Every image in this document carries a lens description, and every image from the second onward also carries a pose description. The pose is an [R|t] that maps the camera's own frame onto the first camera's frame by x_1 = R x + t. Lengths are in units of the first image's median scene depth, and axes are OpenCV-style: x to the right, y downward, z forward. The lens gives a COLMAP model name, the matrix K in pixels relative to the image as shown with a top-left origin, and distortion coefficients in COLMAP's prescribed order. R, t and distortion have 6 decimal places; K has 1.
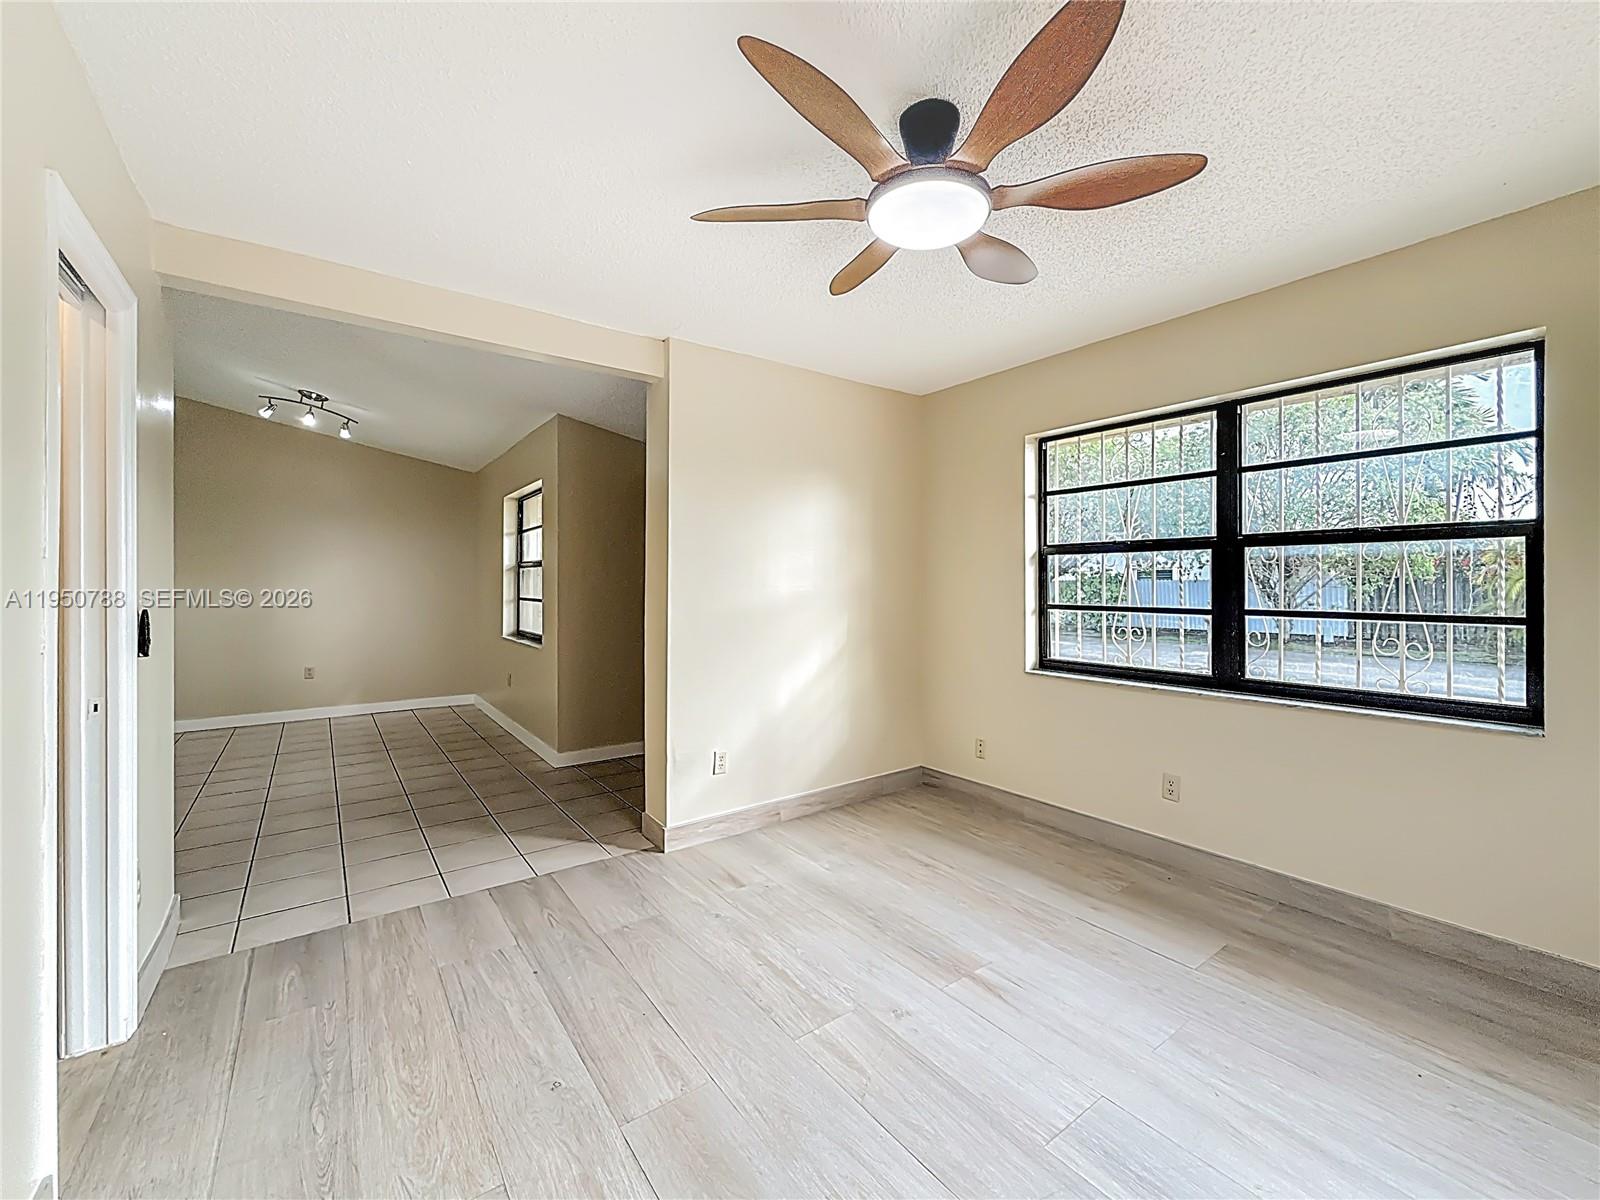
lens RADIAL K [[648.9, 0, 796.8], [0, 648.9, 600.6], [0, 0, 1]] dist [-0.014869, -0.000274]
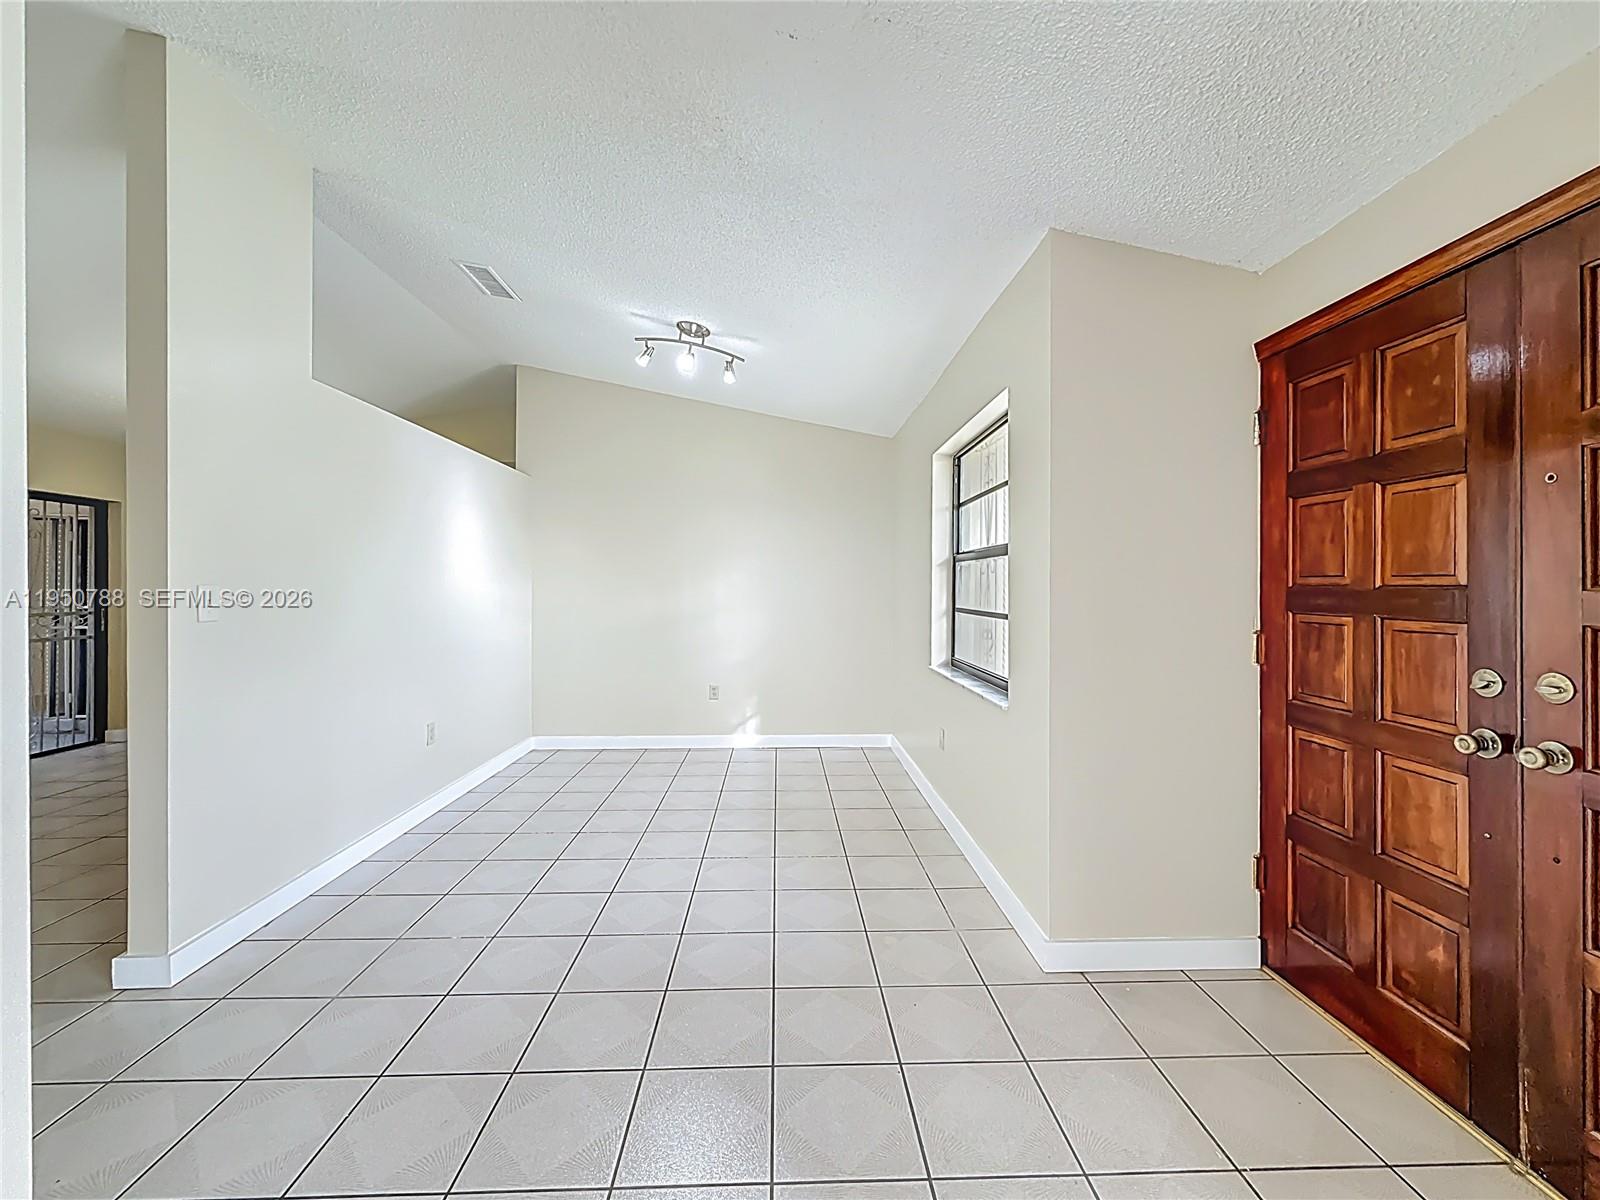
lens RADIAL K [[648.9, 0, 803.3], [0, 648.9, 603.5], [0, 0, 1]] dist [-0.014869, -0.000274]
pose [[0.834921, 0.009471, -0.550288, -0.238322], [-0.012205, 0.999925, -0.001308, -0.007585], [0.550235, 0.007808, 0.834974, 0.453323]]
